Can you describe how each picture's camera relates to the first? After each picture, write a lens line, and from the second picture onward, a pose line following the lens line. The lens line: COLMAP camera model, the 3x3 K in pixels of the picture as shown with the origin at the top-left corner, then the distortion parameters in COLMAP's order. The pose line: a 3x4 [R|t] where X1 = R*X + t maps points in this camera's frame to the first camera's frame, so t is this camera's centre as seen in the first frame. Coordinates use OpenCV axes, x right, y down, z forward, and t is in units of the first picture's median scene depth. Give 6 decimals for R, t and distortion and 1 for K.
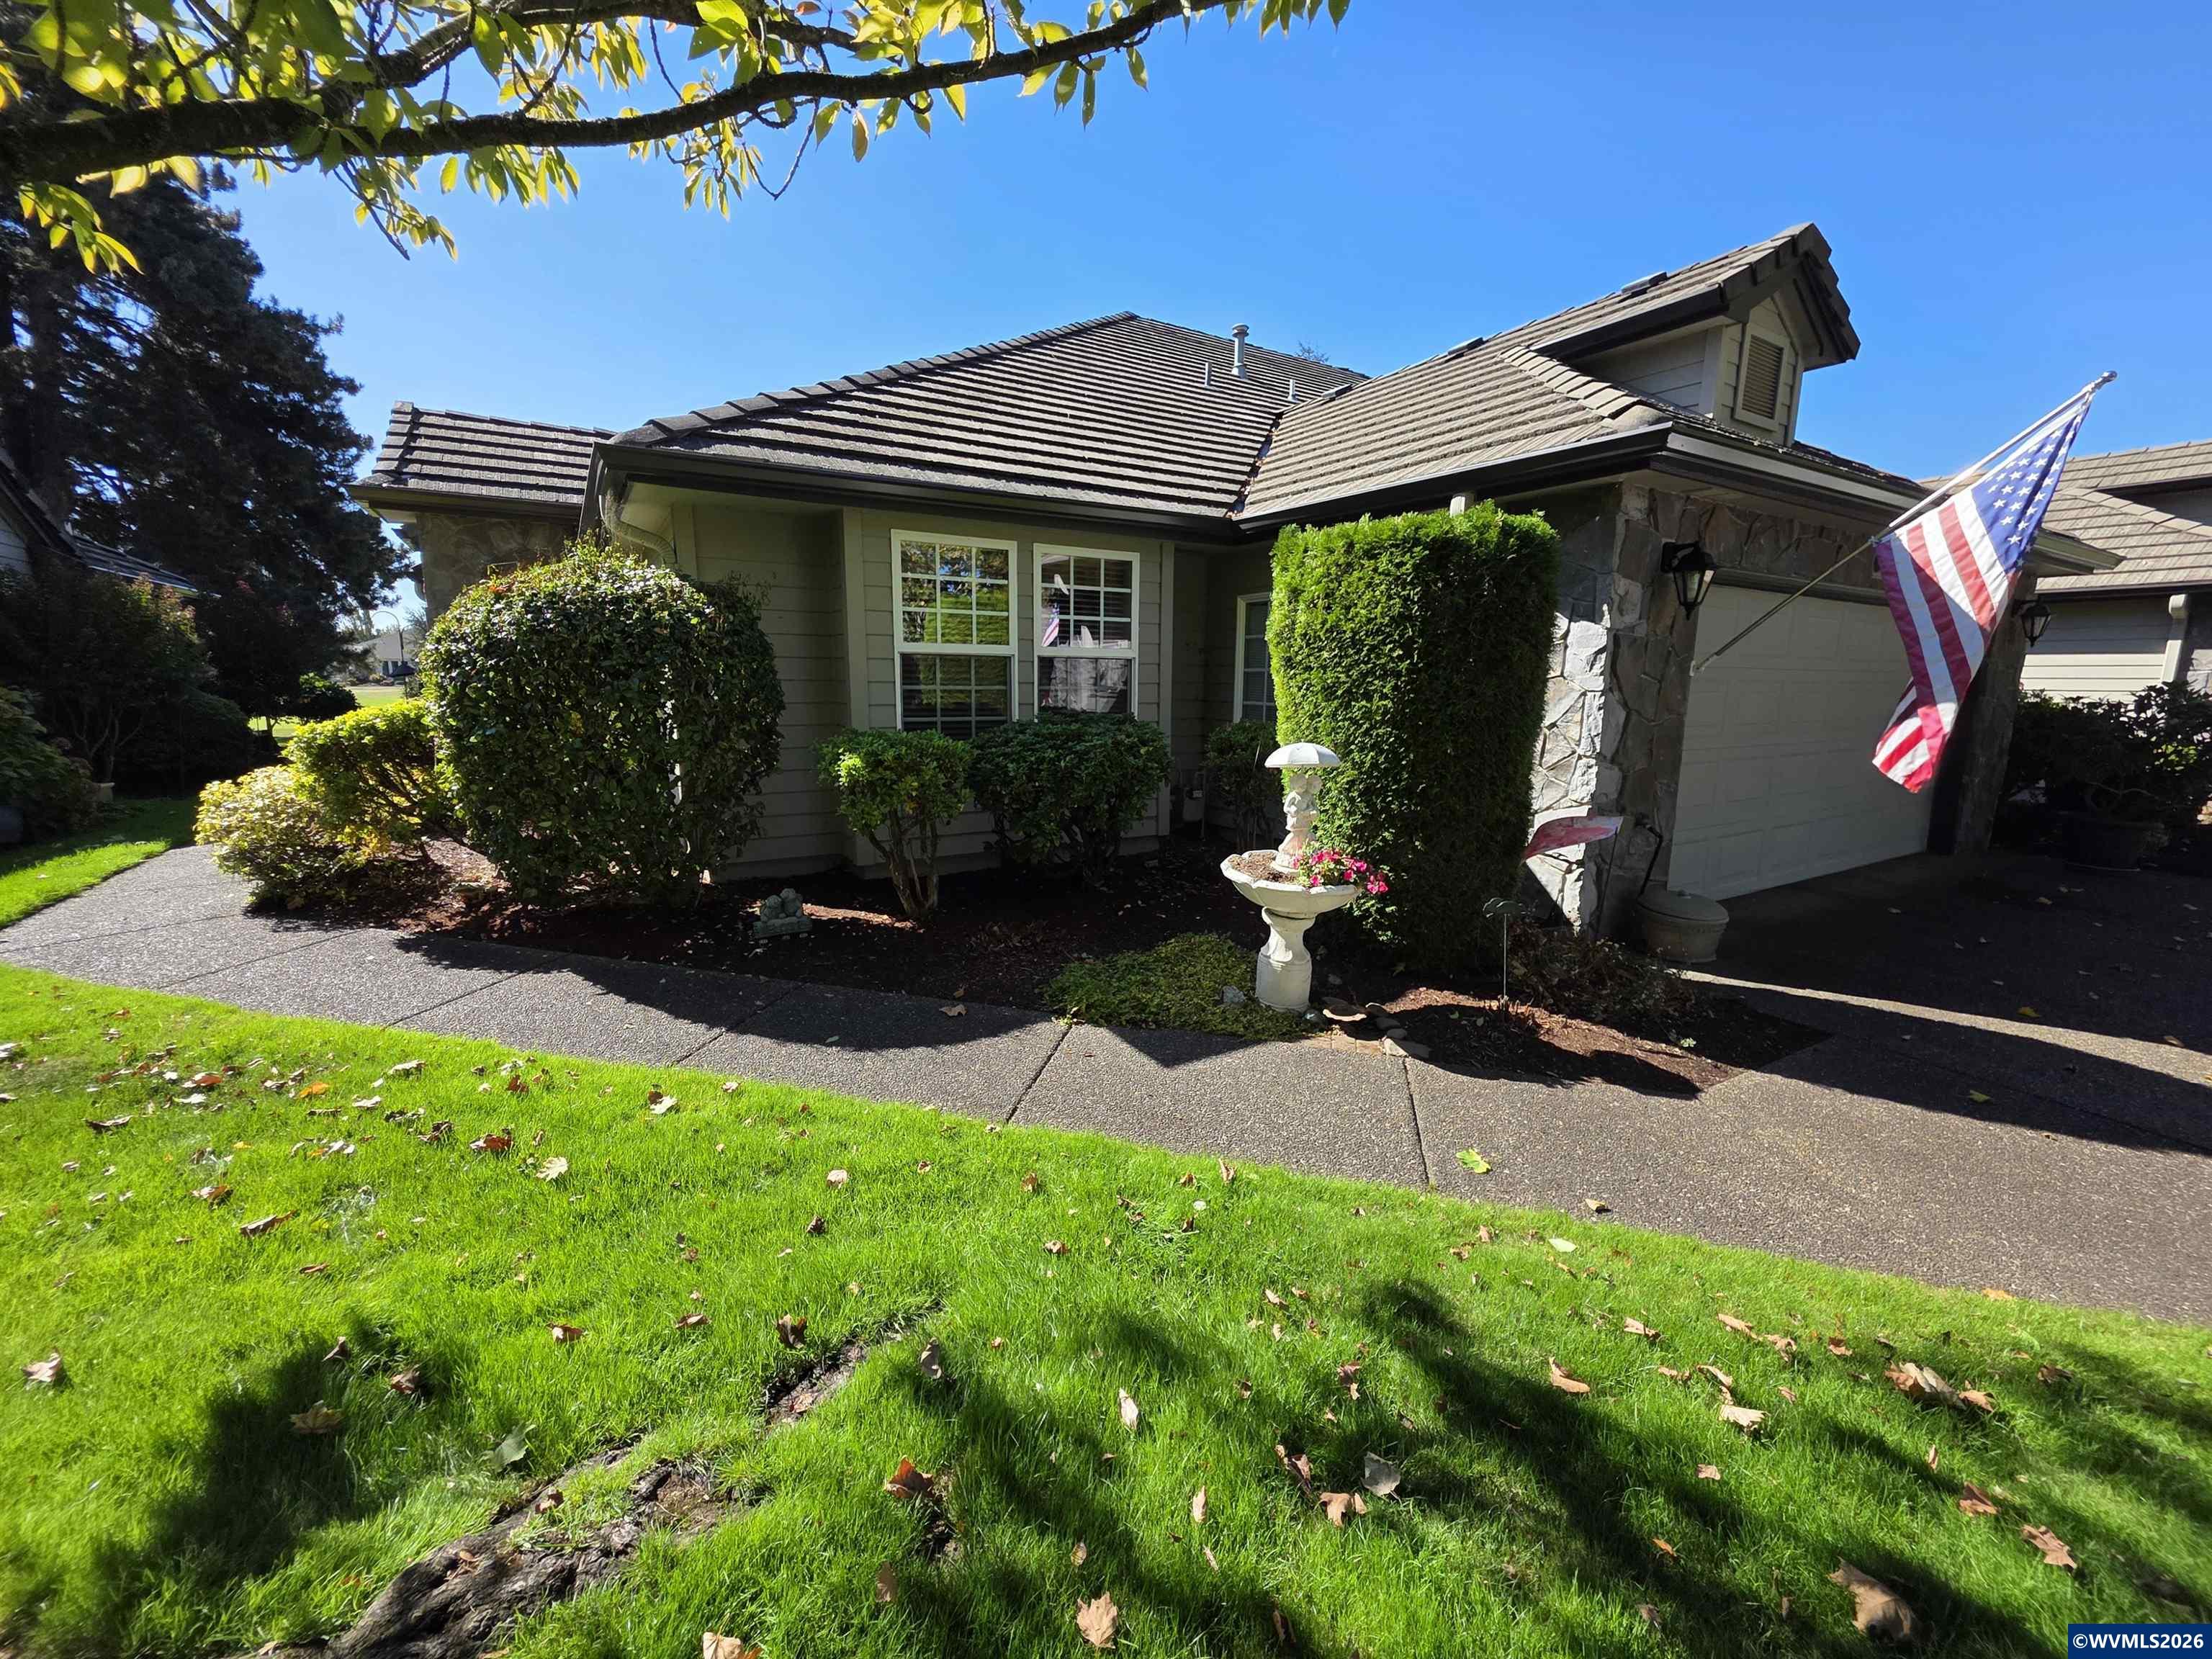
lens RADIAL K [[898.3, 0, 1114.9], [0, 898.3, 824.7], [0, 0, 1]] dist [0.001724, 0.000535]
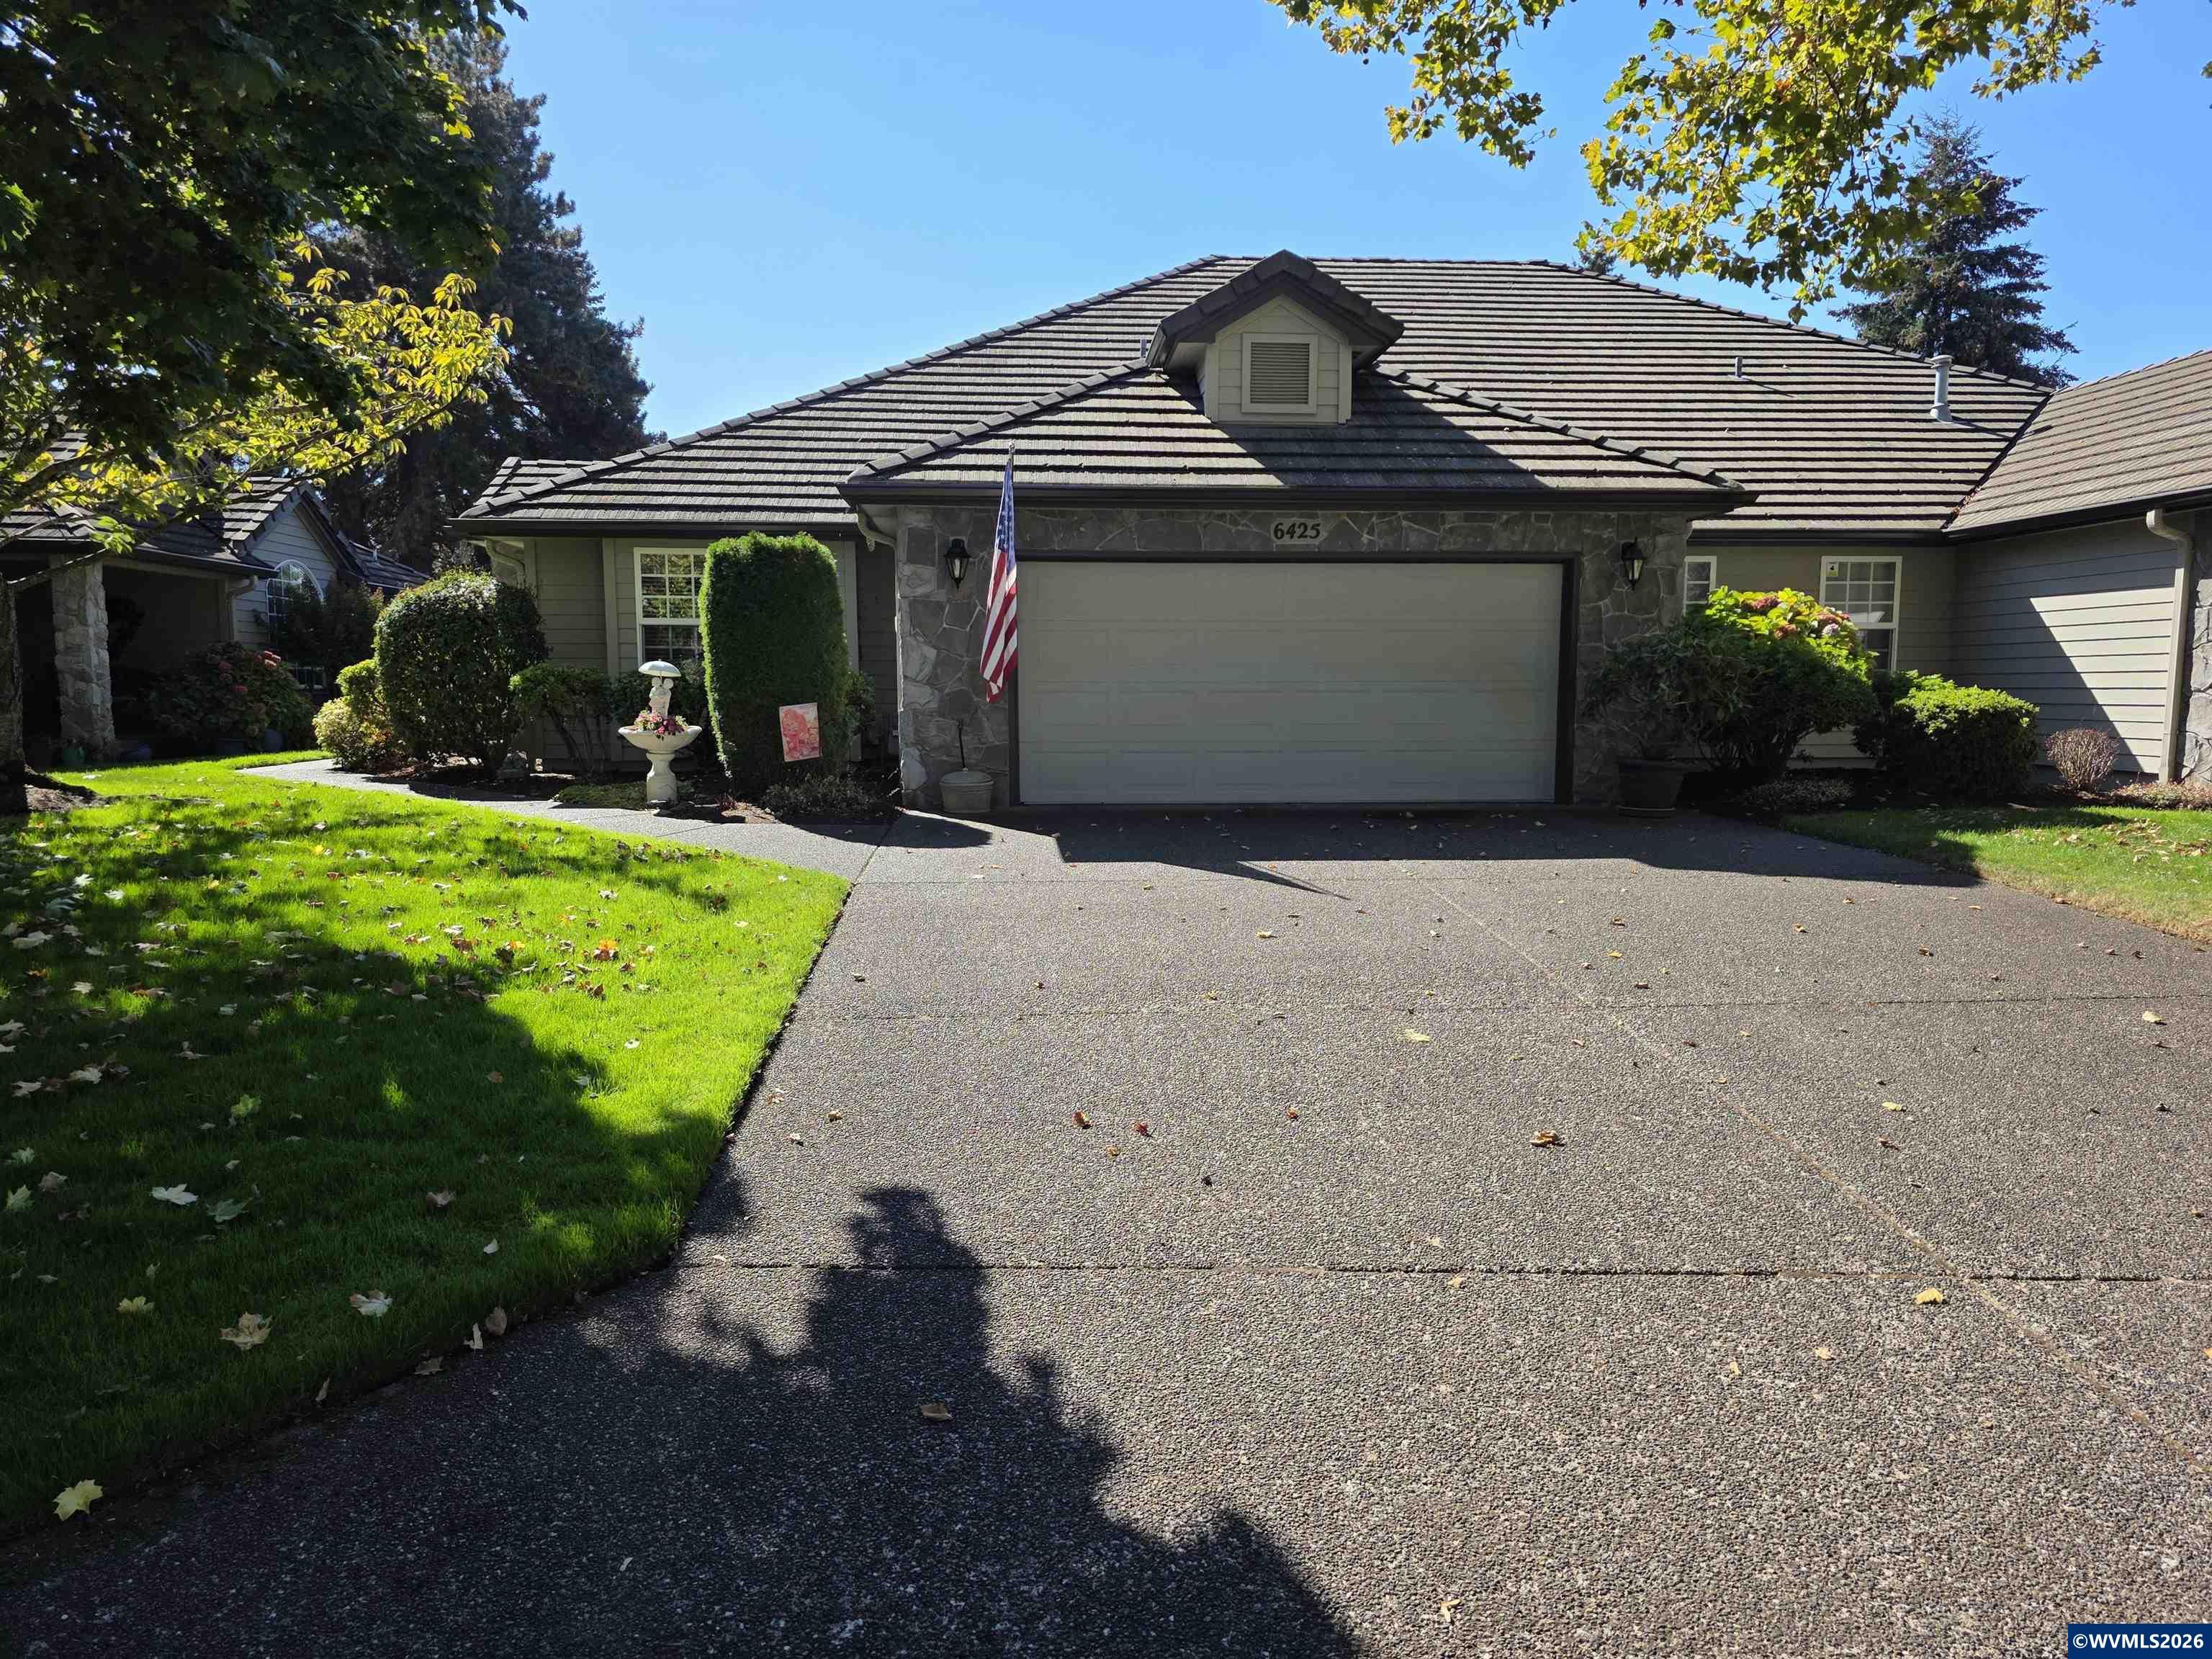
lens RADIAL K [[1462.8, 0, 1106.0], [0, 1462.8, 829.5], [0, 0, 1]] dist [0.081742, -0.071033]
pose [[0.890936, 0.035615, -0.452729, 1.879771], [-0.065596, 0.996558, -0.050690, 0.271642], [0.449366, 0.074859, 0.890206, -1.009653]]
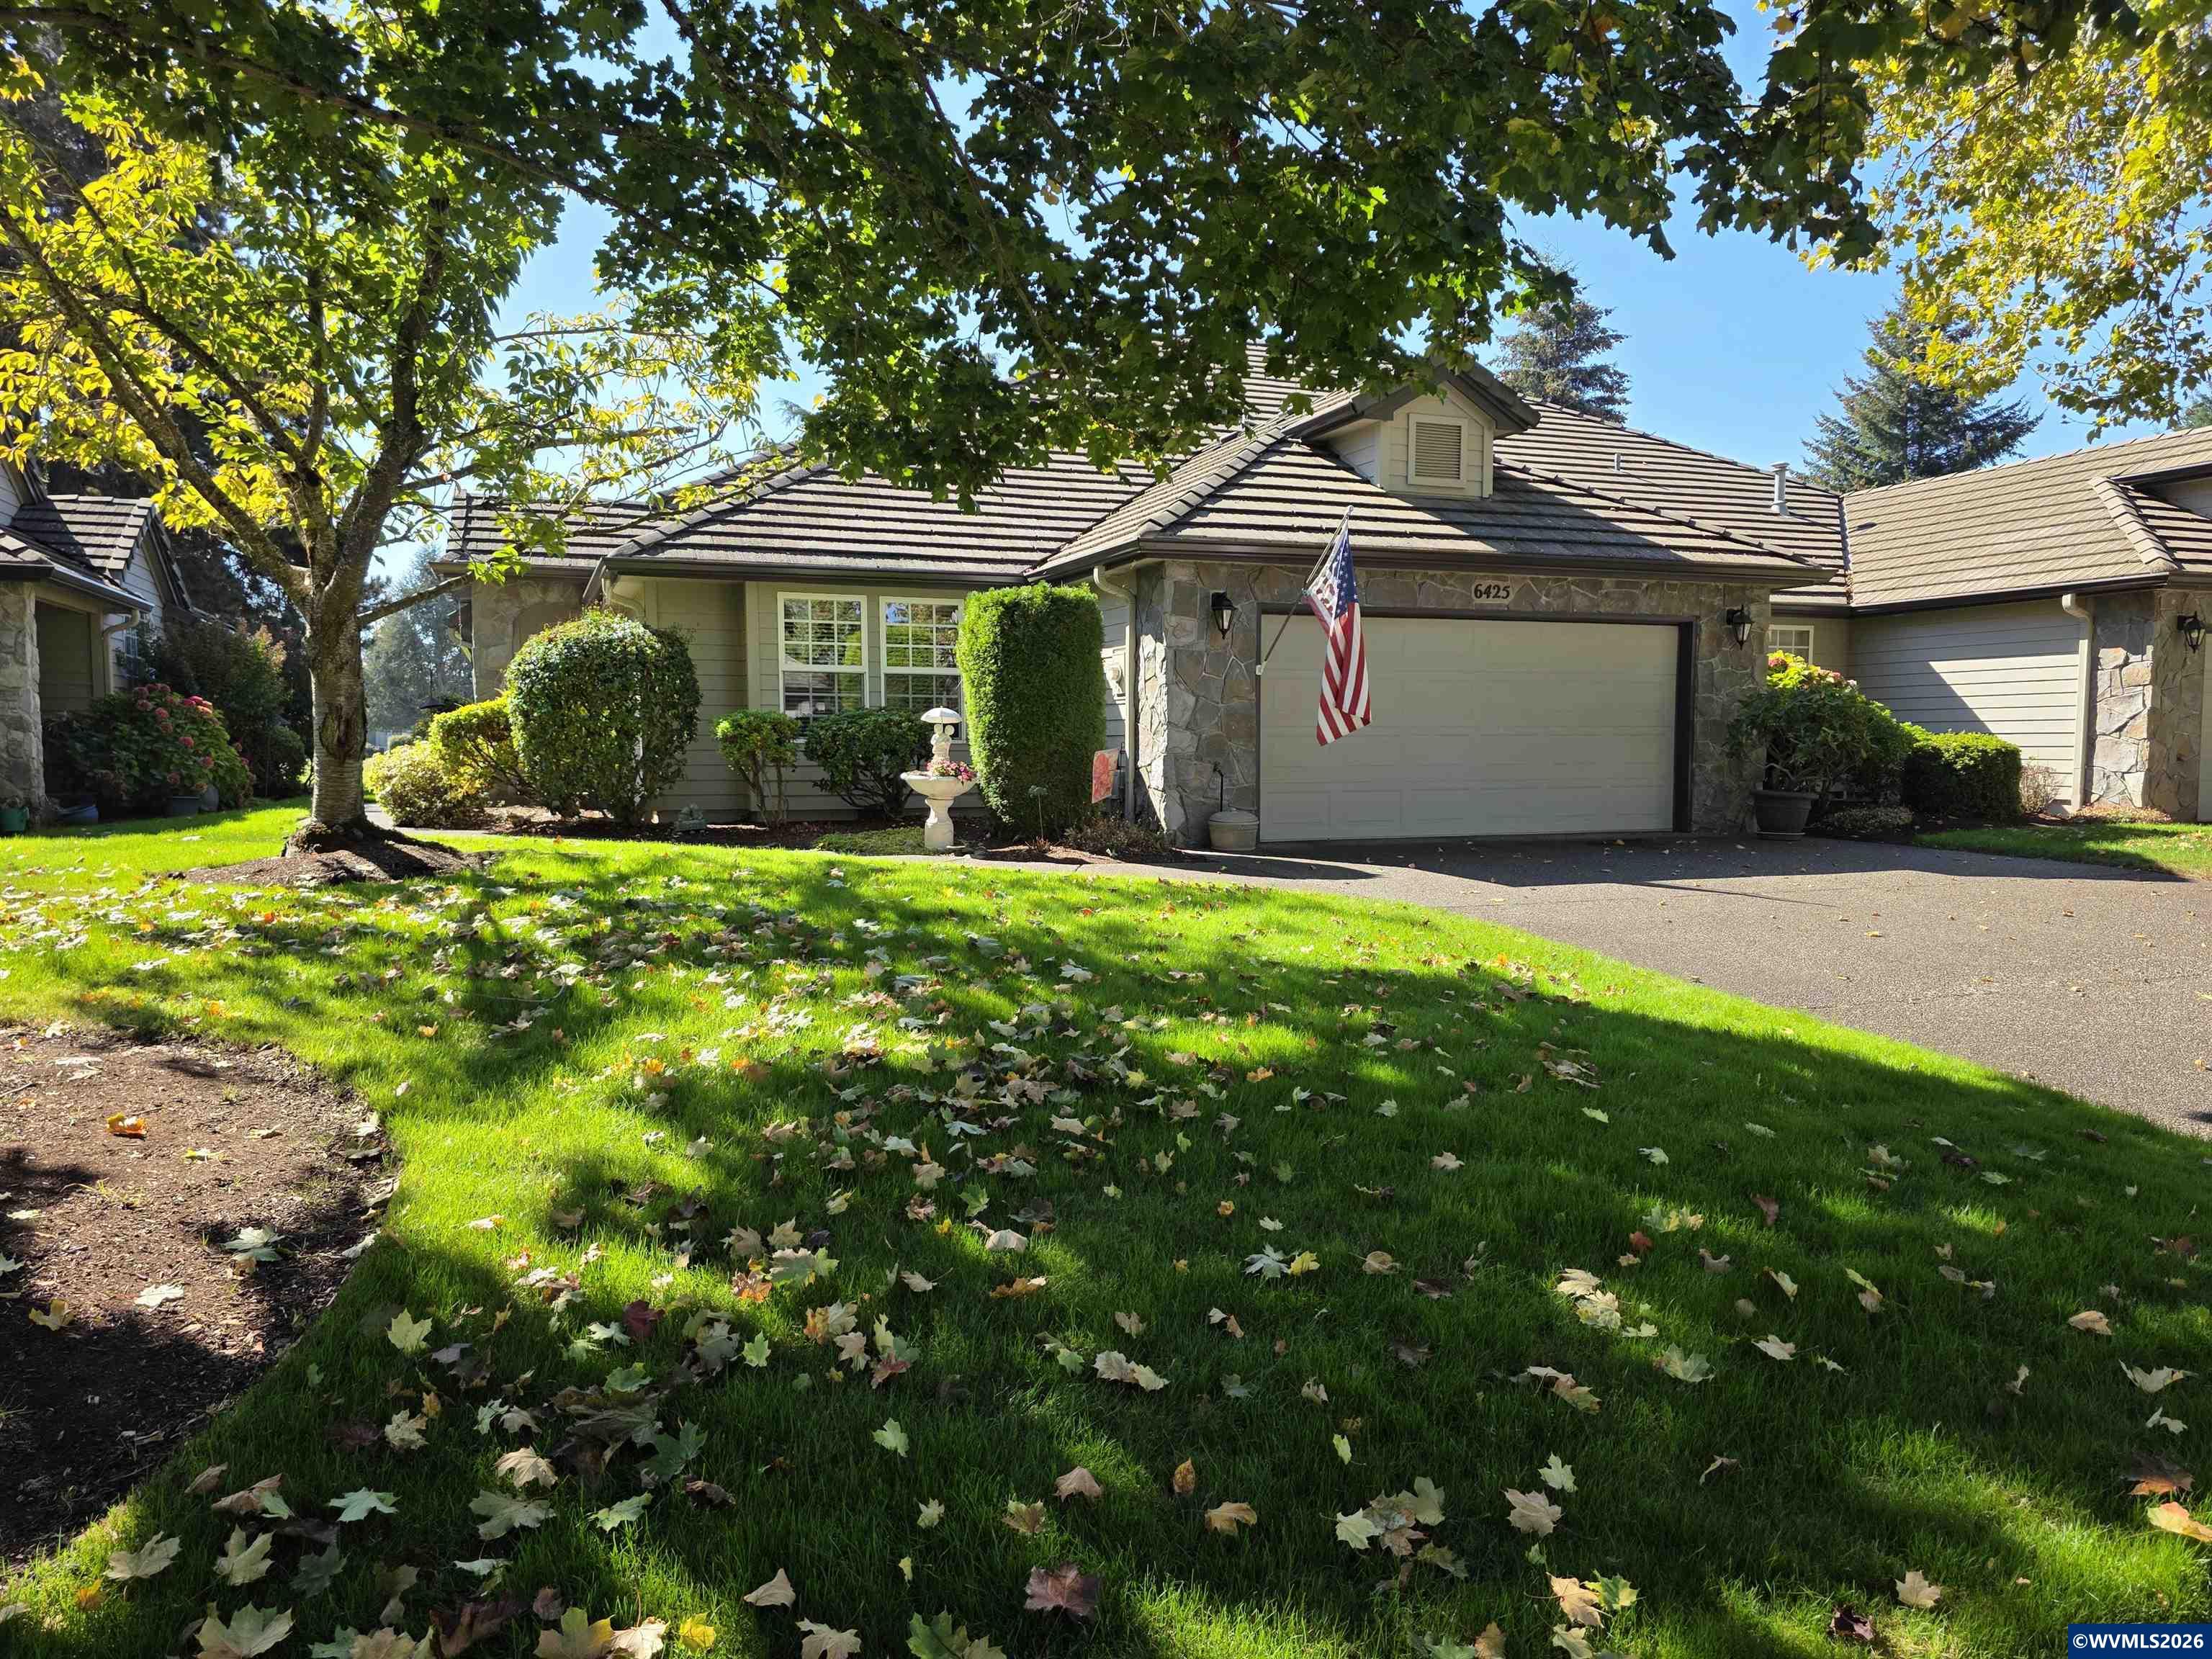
lens RADIAL K [[1476.7, 0, 1106.0], [0, 1476.7, 829.5], [0, 0, 1]] dist [0.075822, -0.073458]
pose [[0.984227, -0.000695, -0.176906, 0.838099], [-0.017329, 0.994804, -0.100322, 0.358206], [0.176057, 0.101805, 0.979101, -1.501145]]
